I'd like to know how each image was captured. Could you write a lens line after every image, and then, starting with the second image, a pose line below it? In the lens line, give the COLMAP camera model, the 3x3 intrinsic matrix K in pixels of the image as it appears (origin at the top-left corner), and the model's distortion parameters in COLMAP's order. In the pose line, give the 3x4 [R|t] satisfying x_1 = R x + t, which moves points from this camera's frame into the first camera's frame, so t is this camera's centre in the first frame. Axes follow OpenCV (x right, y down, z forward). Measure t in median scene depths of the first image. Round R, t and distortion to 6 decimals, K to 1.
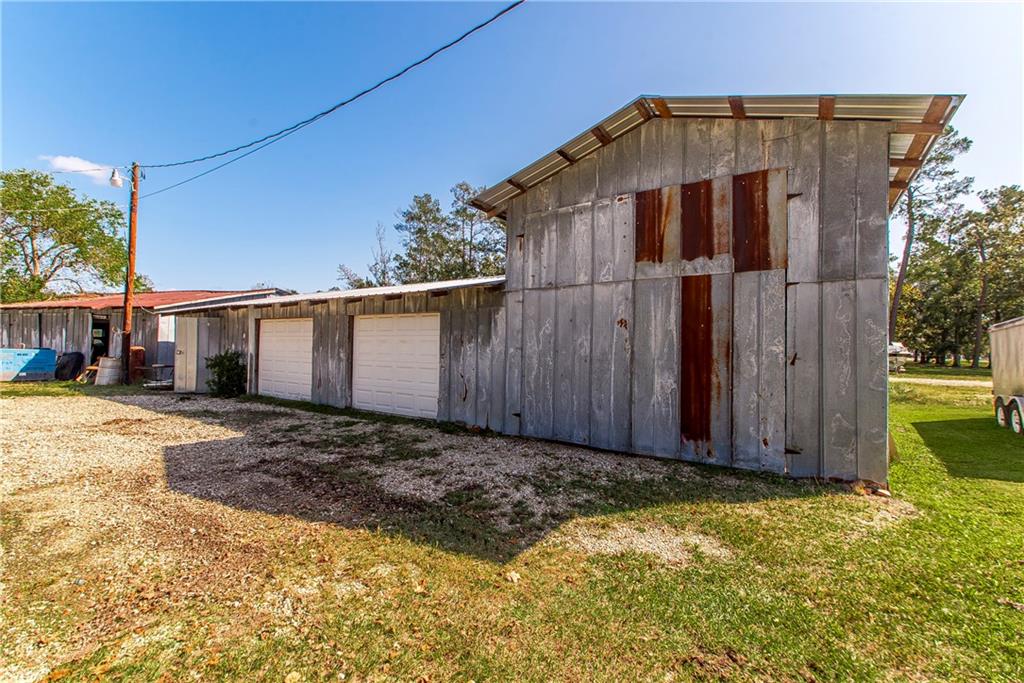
lens RADIAL K [[464.2, 0, 517.1], [0, 464.2, 334.1], [0, 0, 1]] dist [0.012222, -0.000789]
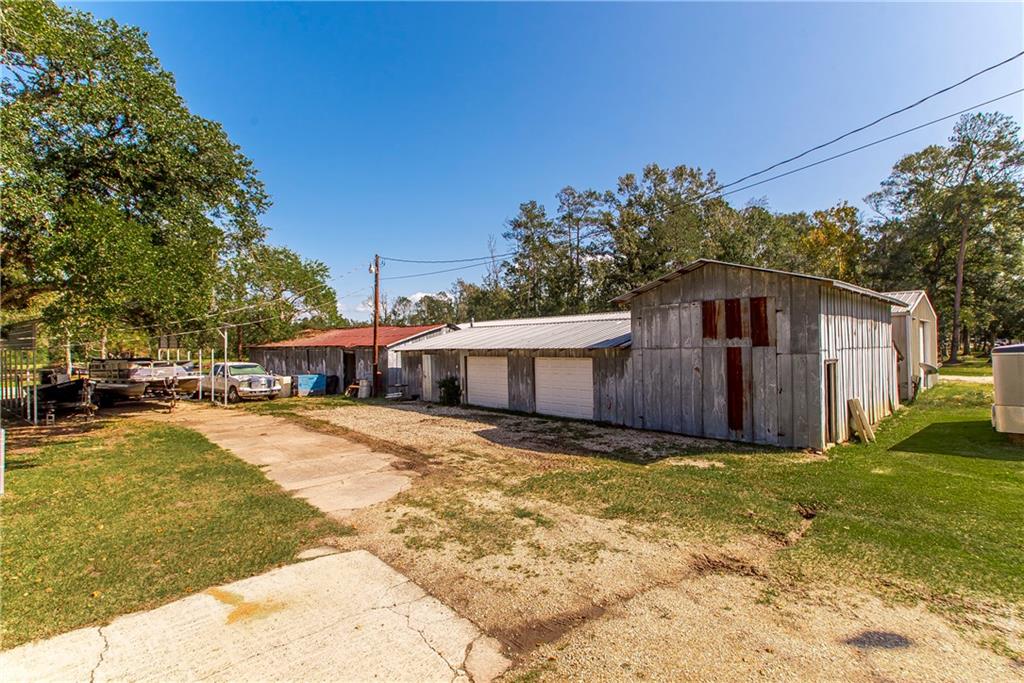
lens RADIAL K [[510.7, 0, 507.0], [0, 510.7, 336.9], [0, 0, 1]] dist [0.019400, 0.000093]
pose [[0.973305, -0.036003, -0.226675, -0.048890], [0.039772, 0.999136, 0.012082, -0.199500], [0.226044, -0.020775, 0.973896, -1.142762]]
